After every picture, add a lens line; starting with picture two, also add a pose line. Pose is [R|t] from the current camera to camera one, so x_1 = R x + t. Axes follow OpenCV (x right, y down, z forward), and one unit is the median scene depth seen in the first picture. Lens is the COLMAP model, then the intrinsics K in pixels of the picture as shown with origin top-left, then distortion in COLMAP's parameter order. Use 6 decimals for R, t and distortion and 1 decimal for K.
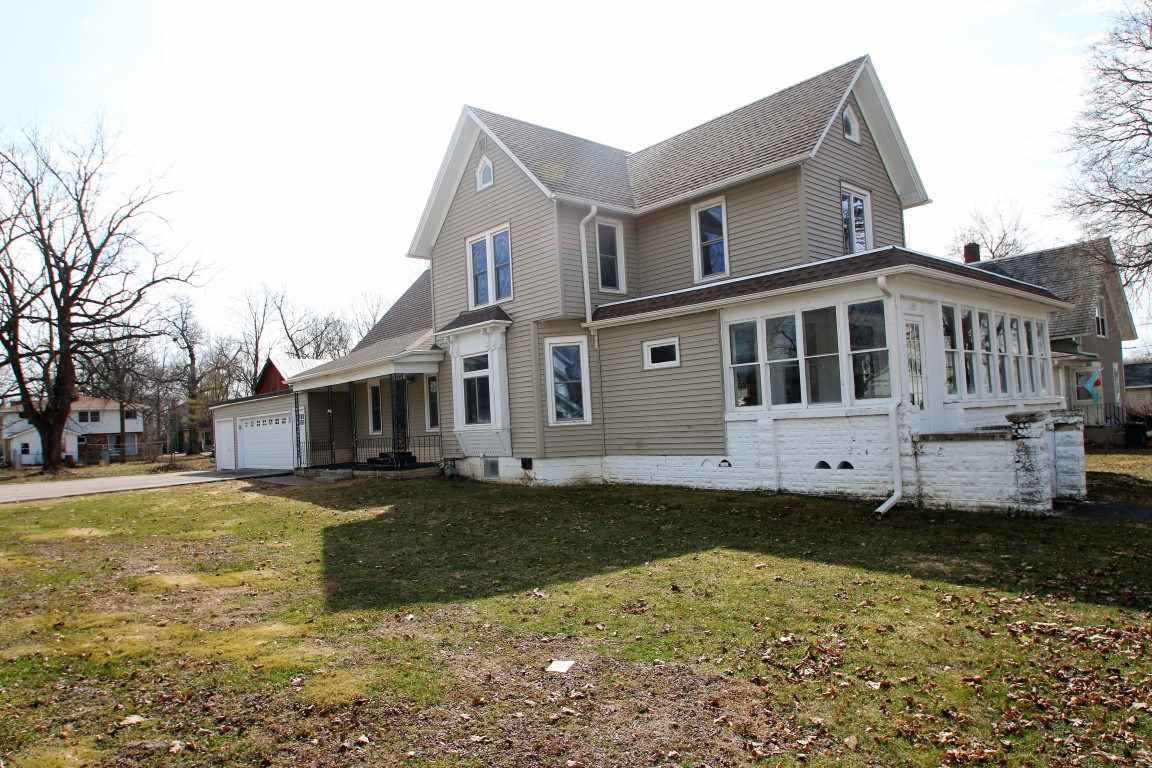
lens RADIAL K [[741.0, 0, 580.3], [0, 741.0, 388.1], [0, 0, 1]] dist [-0.017965, 0.003042]
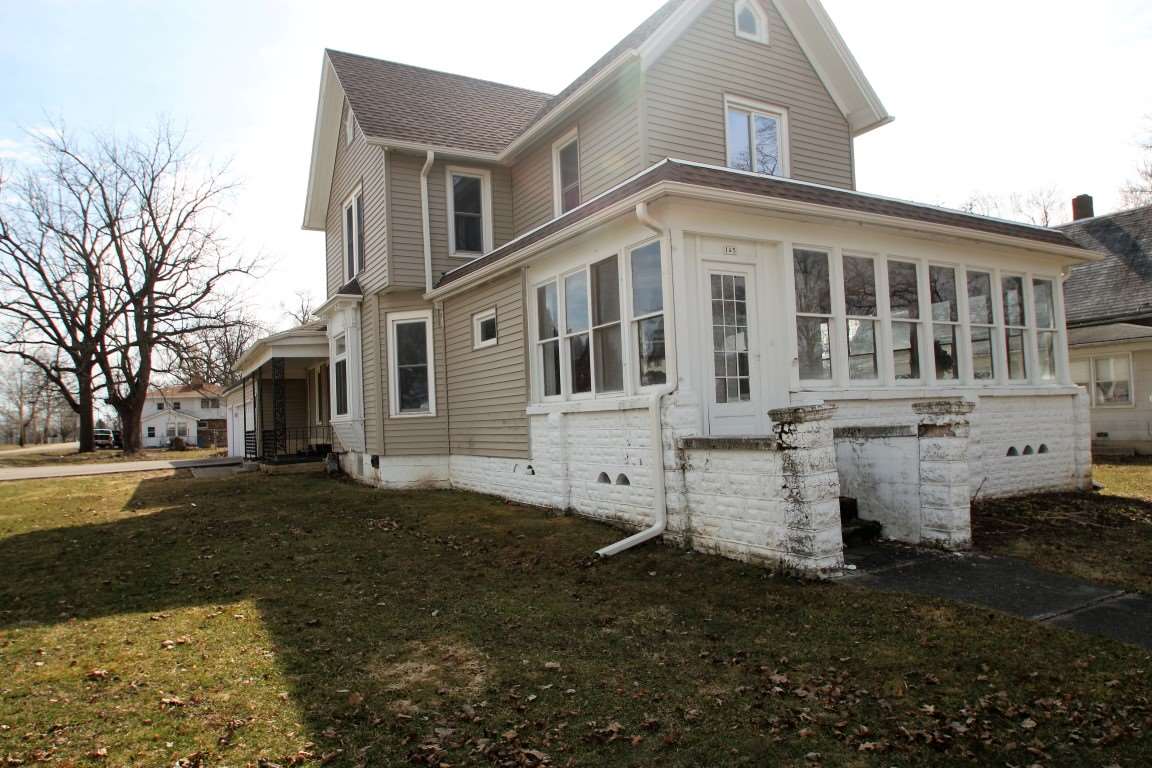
lens RADIAL K [[741.0, 0, 572.6], [0, 741.0, 388.7], [0, 0, 1]] dist [-0.017965, 0.003042]
pose [[0.977261, 0.004985, -0.211984, 0.361230], [-0.002242, 0.999911, 0.013178, 0.006885], [0.212030, -0.012403, 0.977184, 0.236909]]
